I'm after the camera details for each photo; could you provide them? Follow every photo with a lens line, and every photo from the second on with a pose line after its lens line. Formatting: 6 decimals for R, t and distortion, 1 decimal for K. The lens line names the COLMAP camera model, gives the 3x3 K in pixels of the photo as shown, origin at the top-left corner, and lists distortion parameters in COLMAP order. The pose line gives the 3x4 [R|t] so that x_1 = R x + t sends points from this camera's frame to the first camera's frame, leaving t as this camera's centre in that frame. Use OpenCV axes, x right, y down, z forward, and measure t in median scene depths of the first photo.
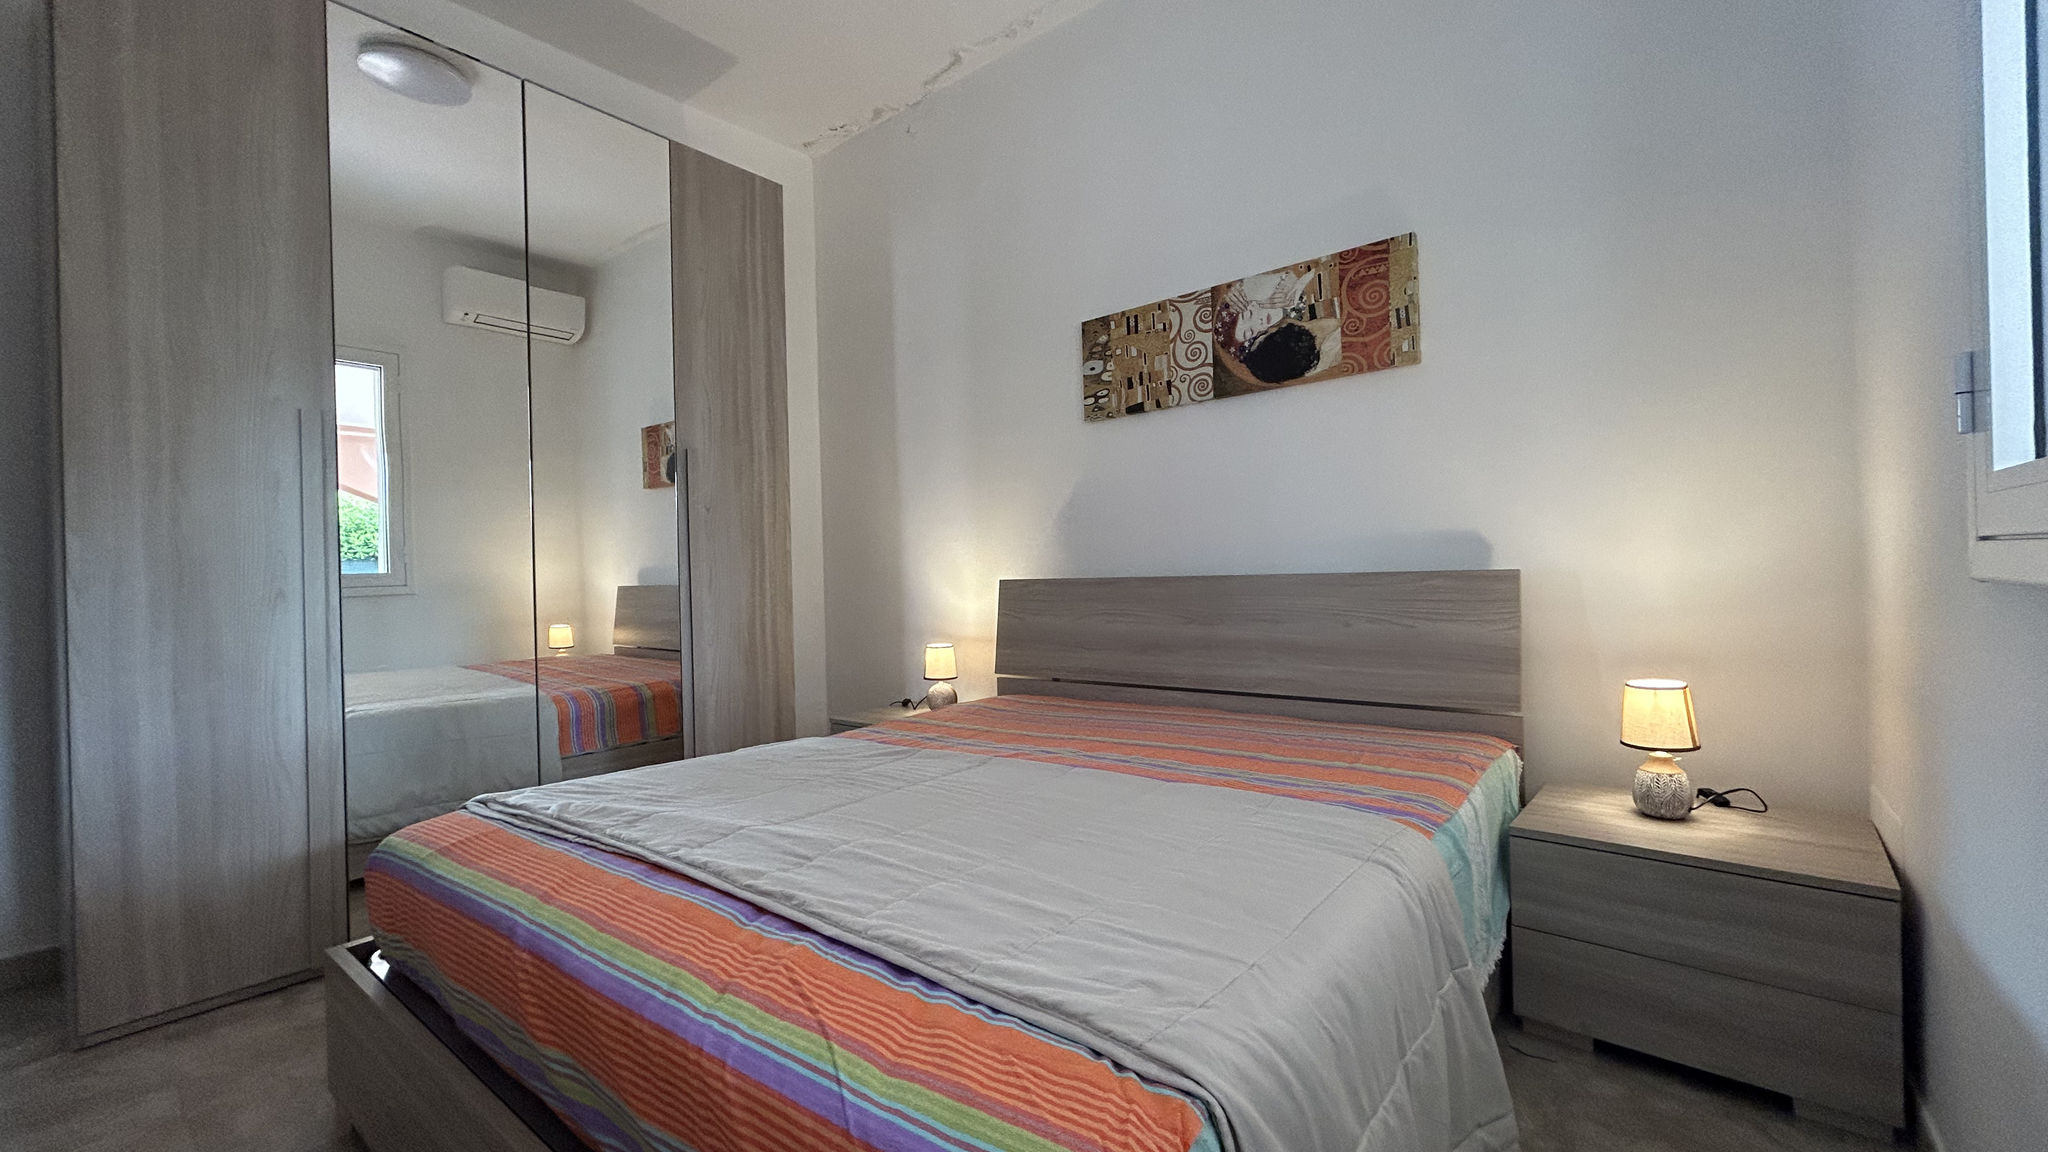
lens RADIAL K [[822.6, 0, 1020.1], [0, 822.6, 572.4], [0, 0, 1]] dist [-0.006724, 0.001355]
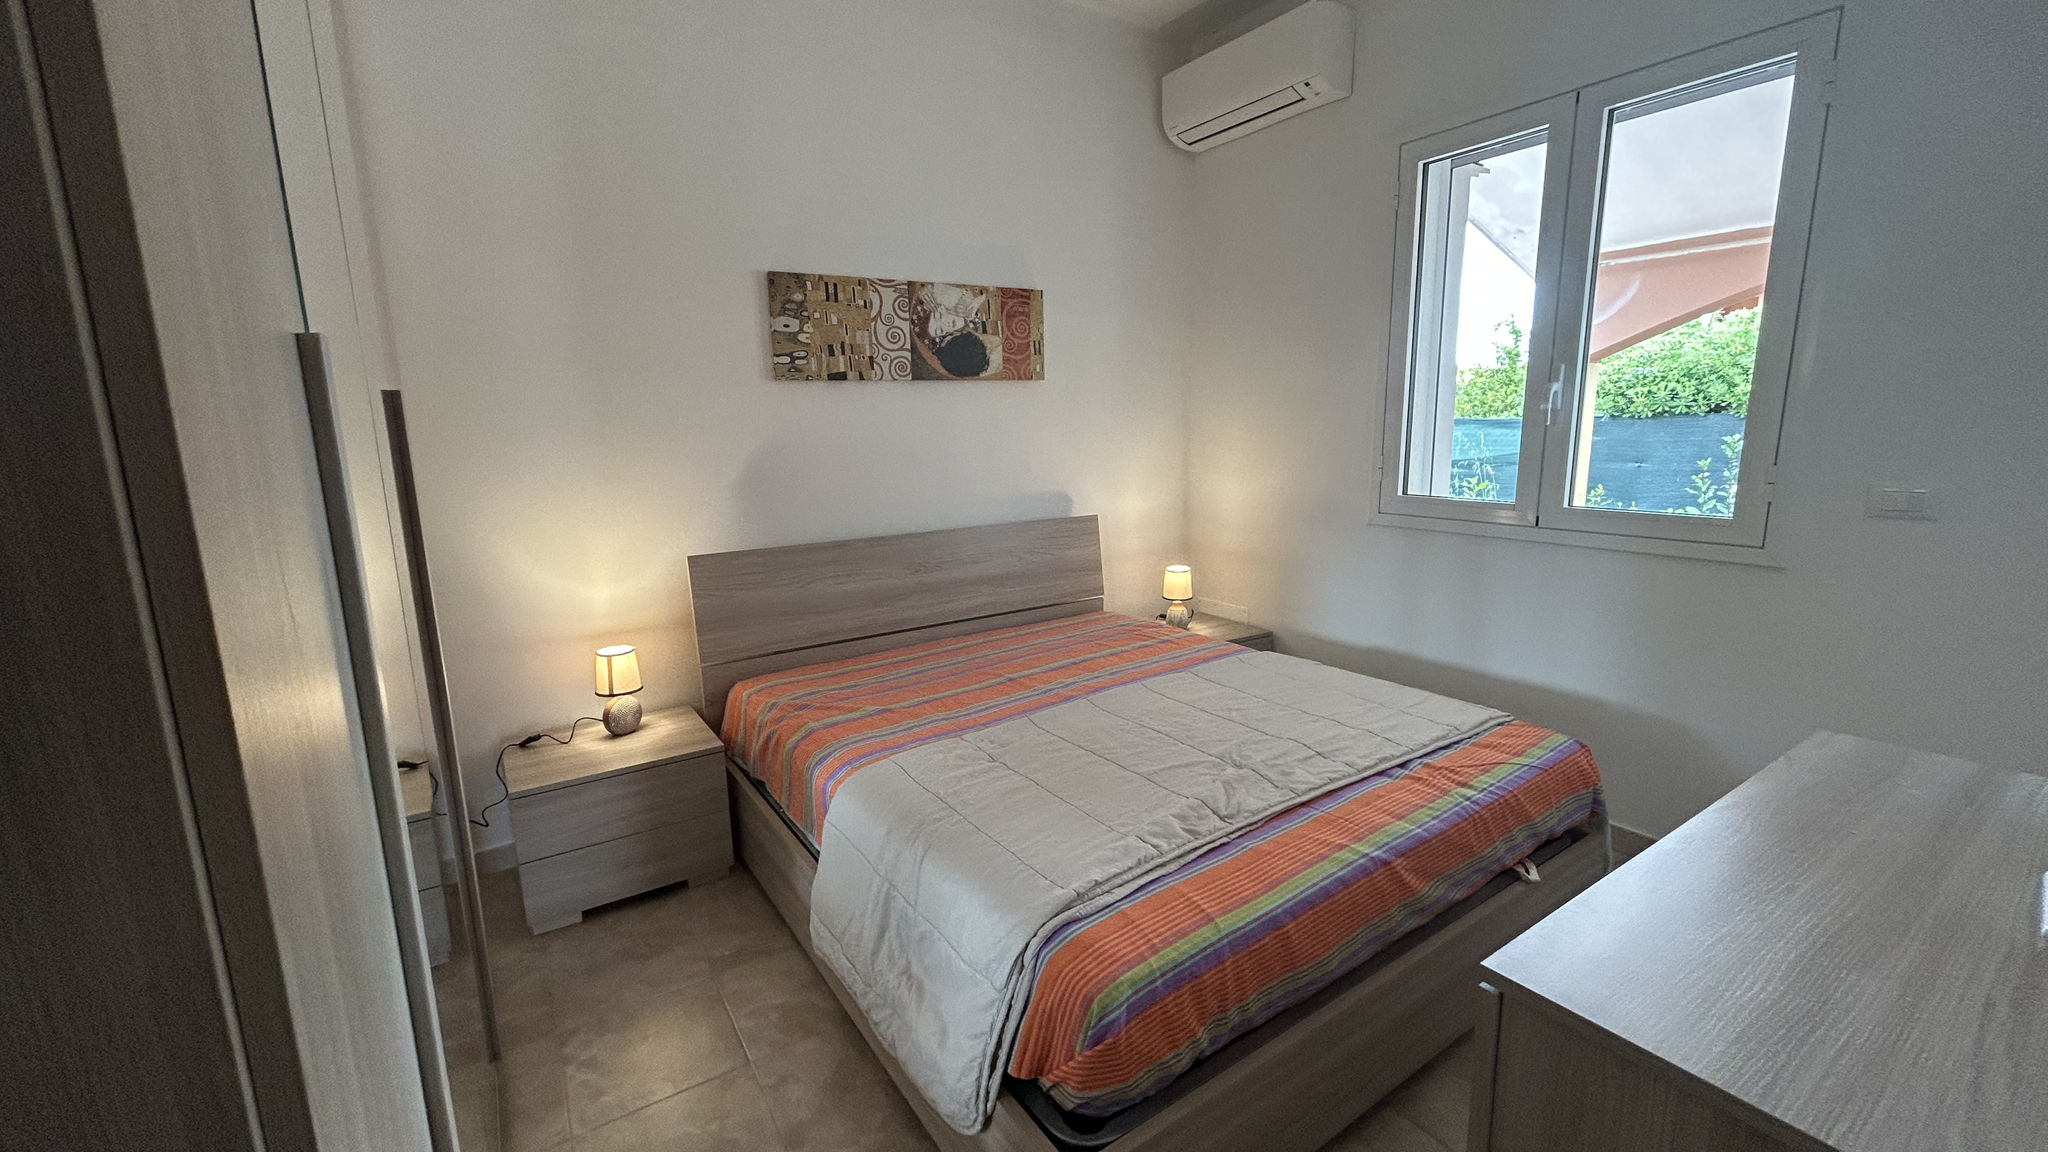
lens RADIAL K [[822.6, 0, 1023.3], [0, 822.6, 576.3], [0, 0, 1]] dist [-0.006724, 0.001355]
pose [[0.303297, -0.153233, 0.940495, -0.882005], [0.010832, 0.987476, 0.157395, -0.121437], [-0.952835, -0.037550, 0.301158, 0.496486]]
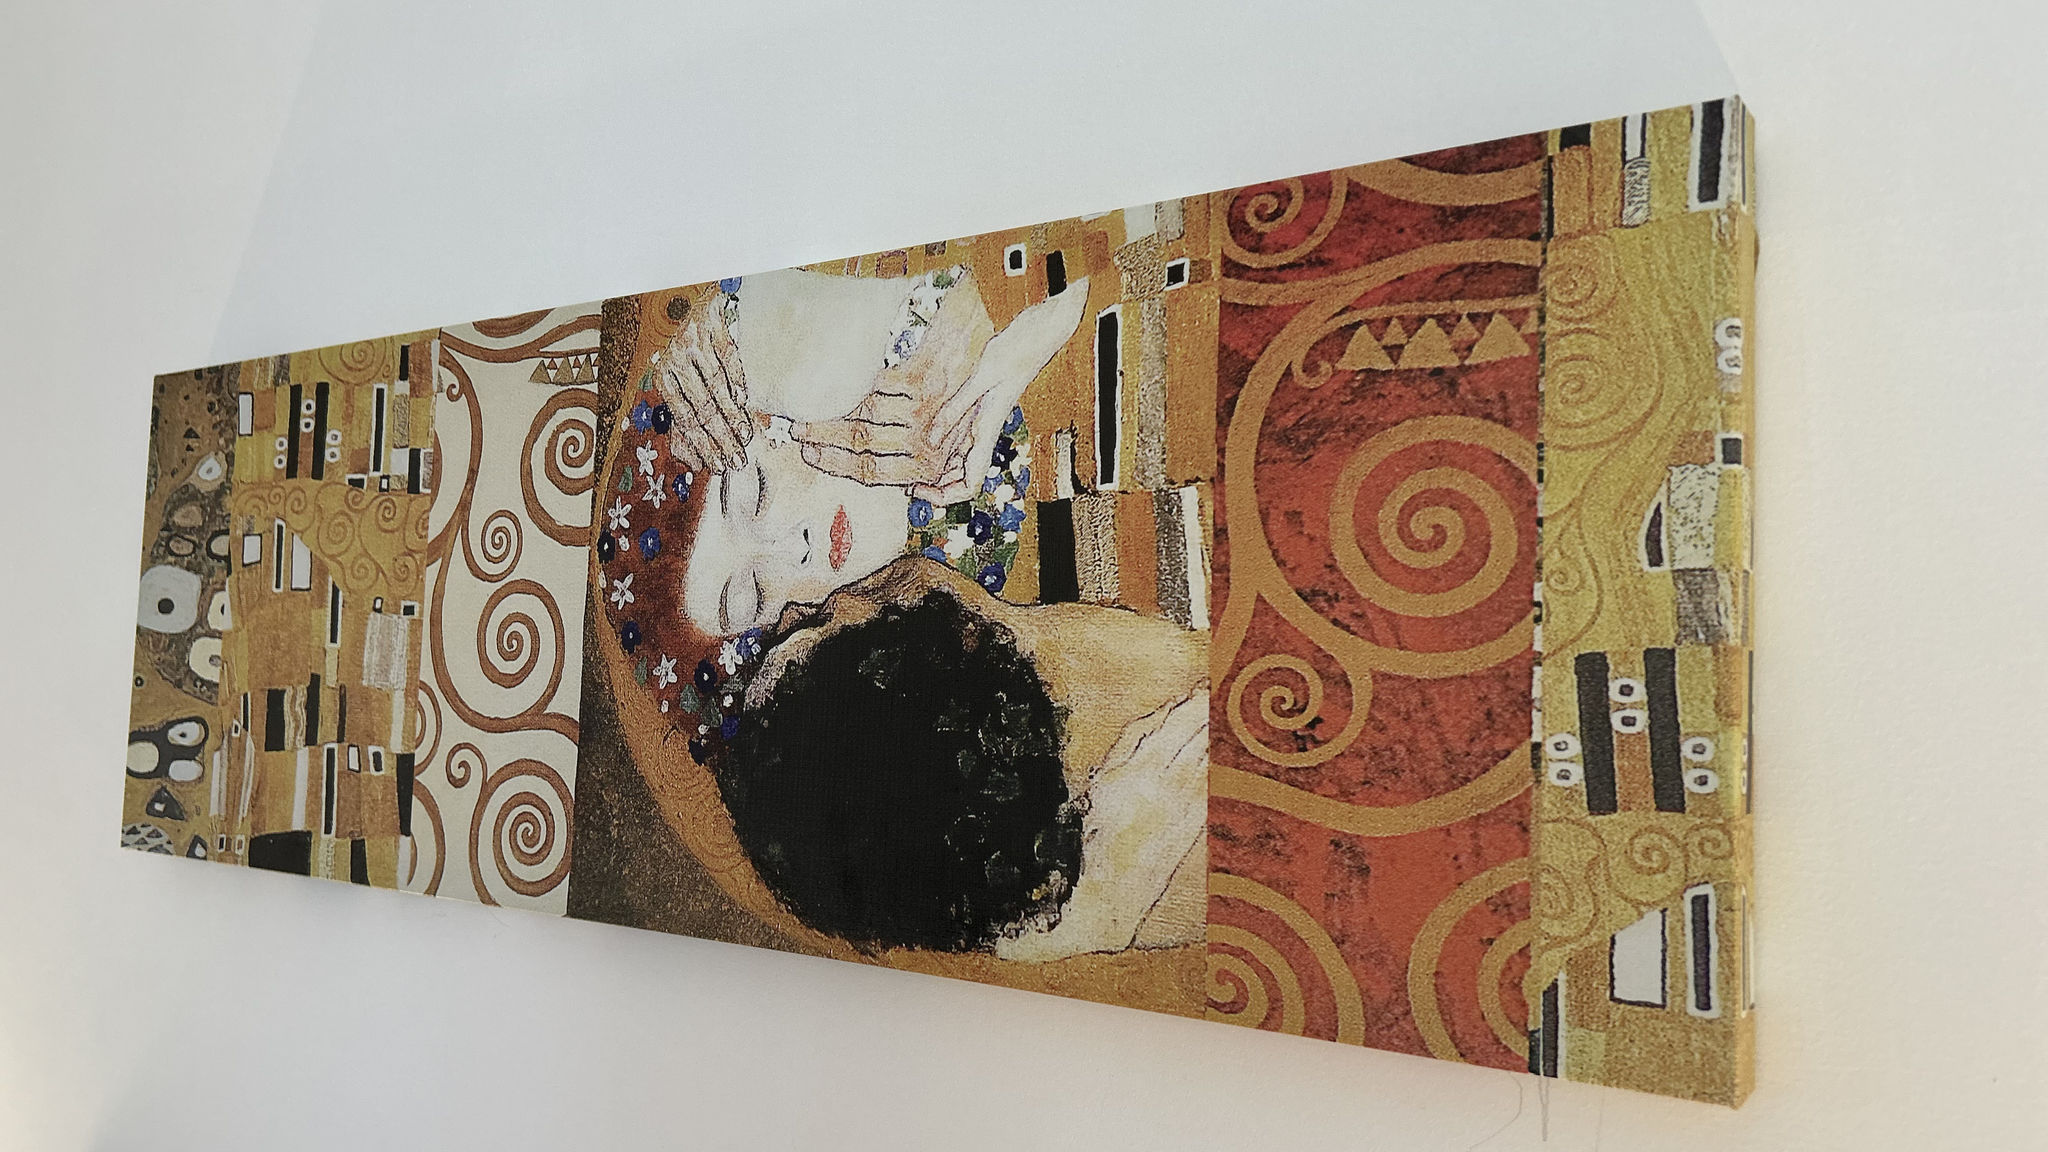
lens RADIAL K [[1528.9, 0, 1016.5], [0, 1528.9, 586.2], [0, 0, 1]] dist [0.055081, -0.070131]
pose [[0.994328, 0.065424, 0.083860, 0.306266], [-0.060932, 0.996623, -0.055045, -0.277643], [-0.087178, 0.049623, 0.994956, 0.673206]]
